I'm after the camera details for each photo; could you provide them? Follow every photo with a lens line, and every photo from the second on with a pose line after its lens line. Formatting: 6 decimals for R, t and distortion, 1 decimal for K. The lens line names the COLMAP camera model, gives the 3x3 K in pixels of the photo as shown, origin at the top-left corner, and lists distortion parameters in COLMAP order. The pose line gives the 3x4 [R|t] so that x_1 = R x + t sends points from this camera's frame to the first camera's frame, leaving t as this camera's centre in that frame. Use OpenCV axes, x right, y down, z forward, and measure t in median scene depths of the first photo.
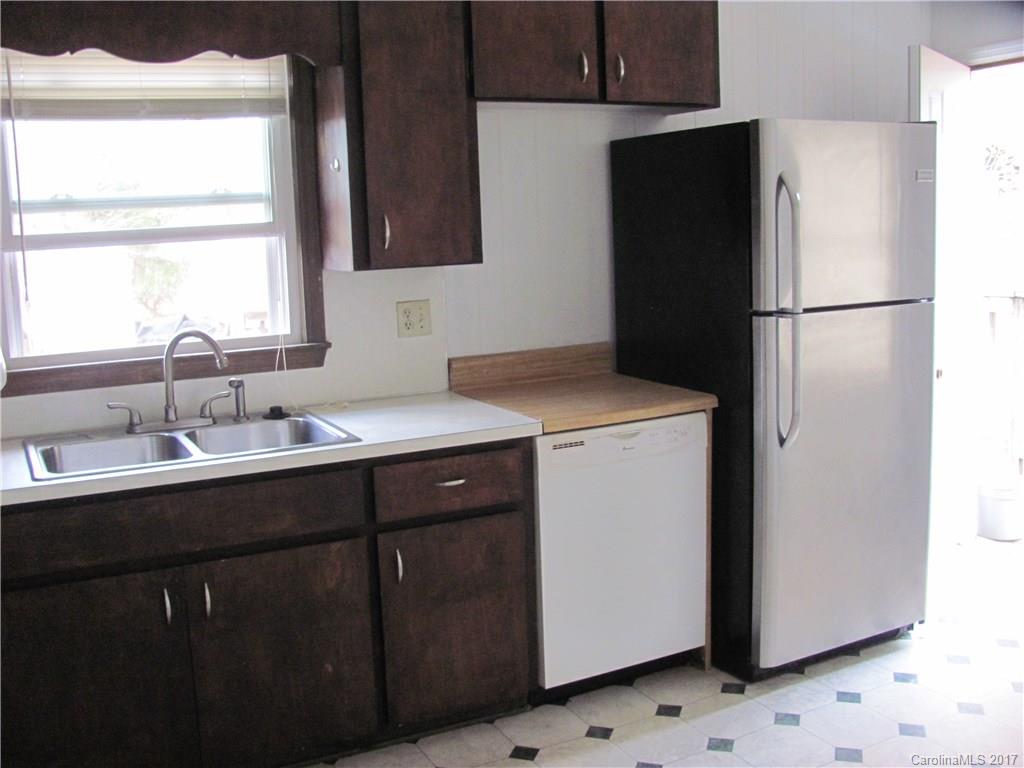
lens RADIAL K [[1127.8, 0, 501.0], [0, 1127.8, 367.6], [0, 0, 1]] dist [-0.090967, 0.000000]
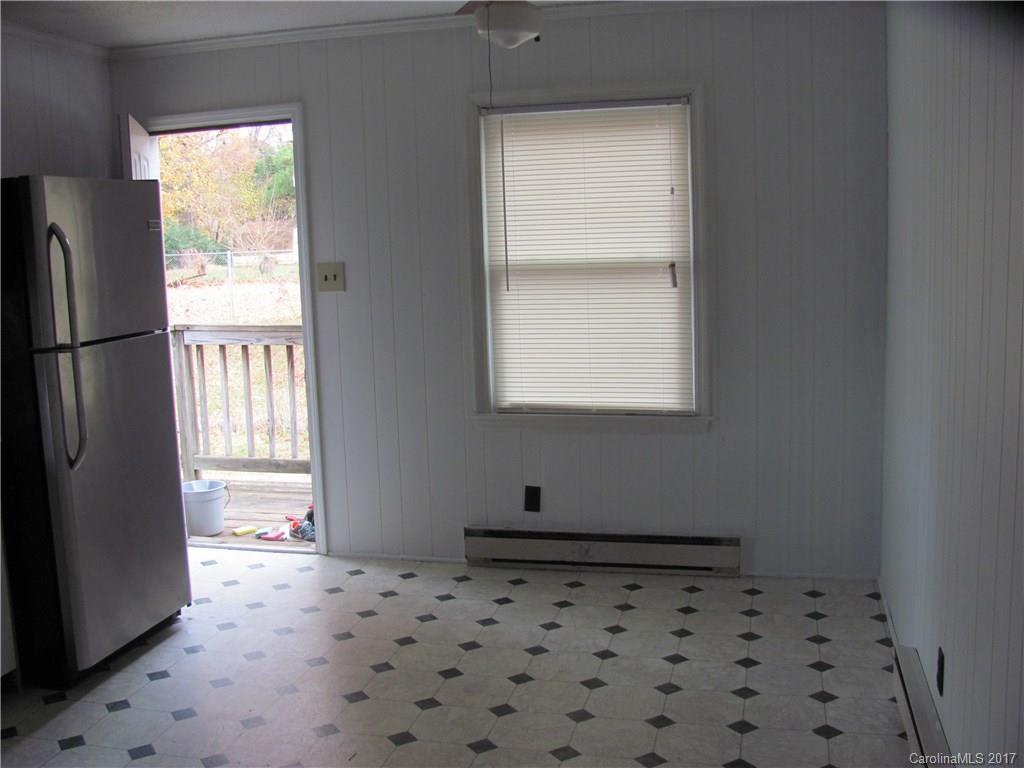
lens RADIAL K [[1127.8, 0, 512.9], [0, 1127.8, 384.1], [0, 0, 1]] dist [-0.090967, 0.000000]
pose [[0.678530, -0.096177, 0.728250, -0.247442], [0.120919, 0.992492, 0.018411, 0.020051], [-0.724552, 0.075566, 0.685065, -0.079862]]
